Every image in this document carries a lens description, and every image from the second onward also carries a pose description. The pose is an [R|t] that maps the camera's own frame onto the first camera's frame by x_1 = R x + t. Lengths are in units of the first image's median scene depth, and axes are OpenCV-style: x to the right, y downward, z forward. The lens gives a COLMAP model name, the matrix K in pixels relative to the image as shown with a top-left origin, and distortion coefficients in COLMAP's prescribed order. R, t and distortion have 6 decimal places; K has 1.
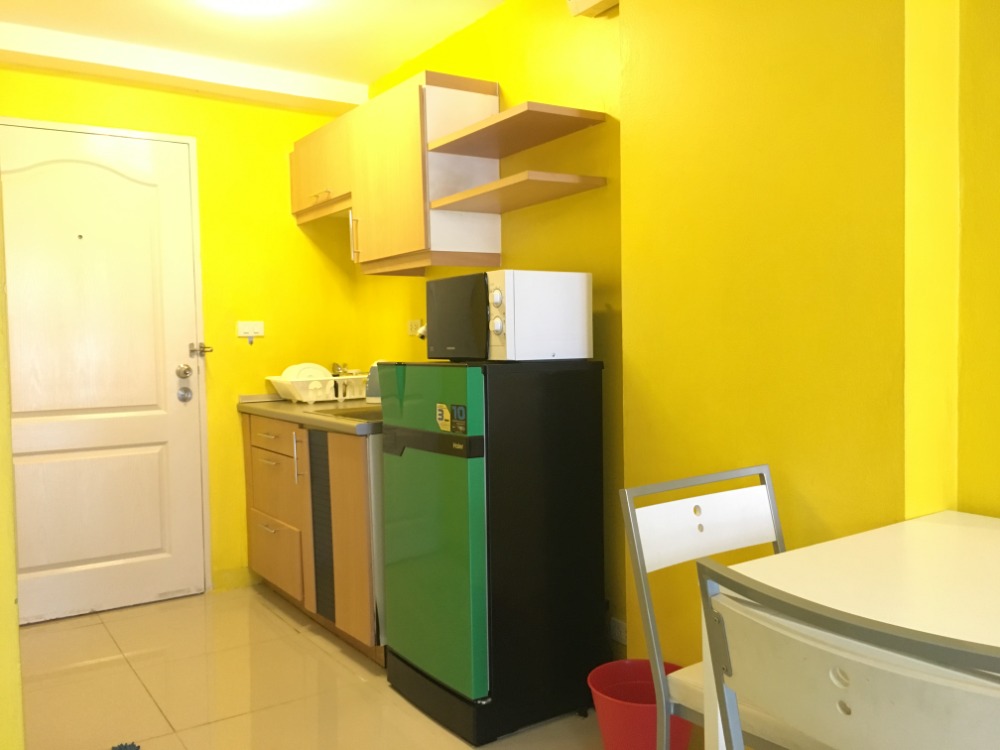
lens RADIAL K [[852.9, 0, 500.9], [0, 852.9, 376.5], [0, 0, 1]] dist [0.067754, -0.074171]
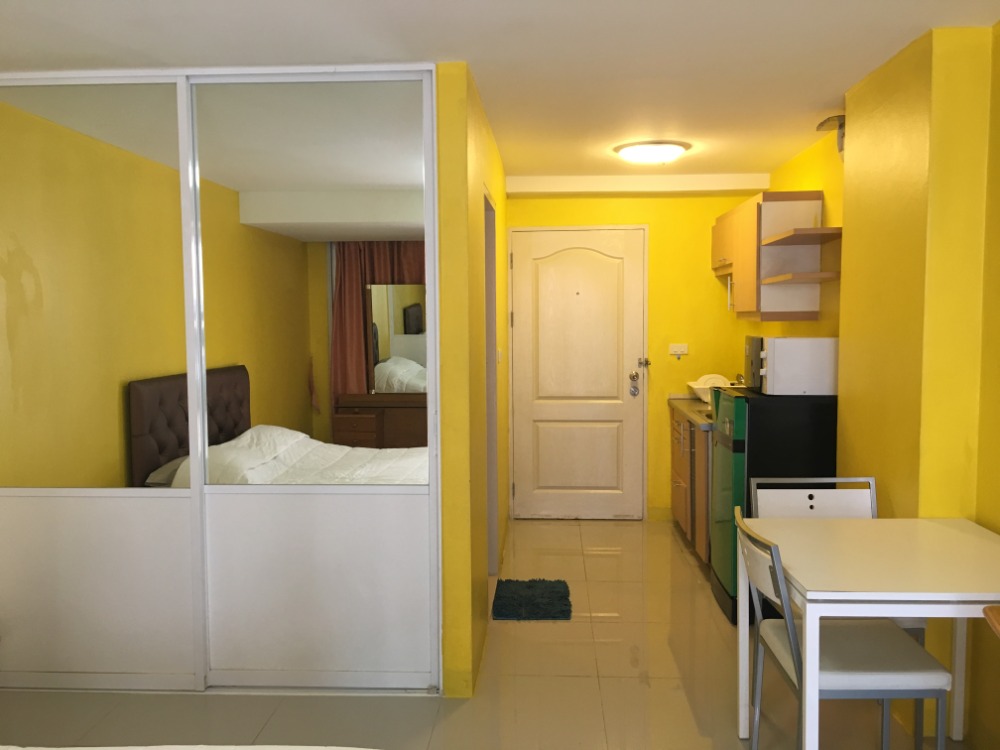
lens RADIAL K [[852.9, 0, 498.1], [0, 852.9, 375.3], [0, 0, 1]] dist [0.067754, -0.074171]
pose [[0.791602, 0.057018, -0.608371, 0.412109], [-0.033980, 0.998204, 0.049340, -0.082801], [0.610092, -0.018385, 0.792118, -0.409502]]
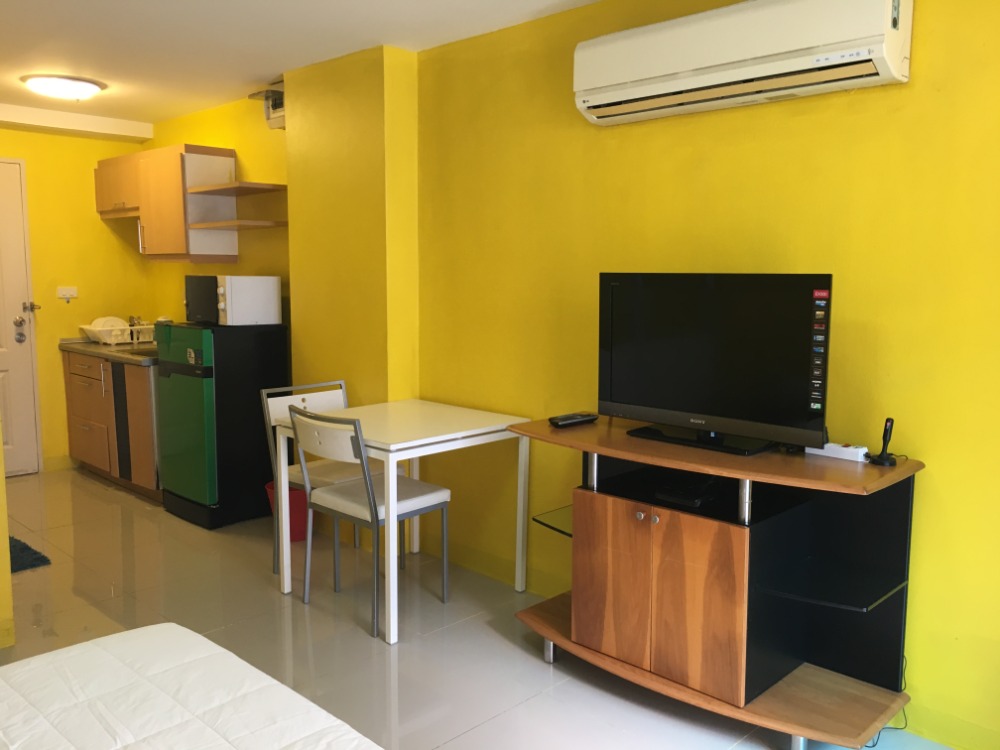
lens RADIAL K [[852.9, 0, 500.2], [0, 852.9, 375.0], [0, 0, 1]] dist [0.067754, -0.074171]
pose [[0.980313, 0.001608, 0.197442, 0.153747], [-0.016532, 0.997124, 0.073965, -0.041450], [-0.196755, -0.075773, 0.977520, -0.654614]]
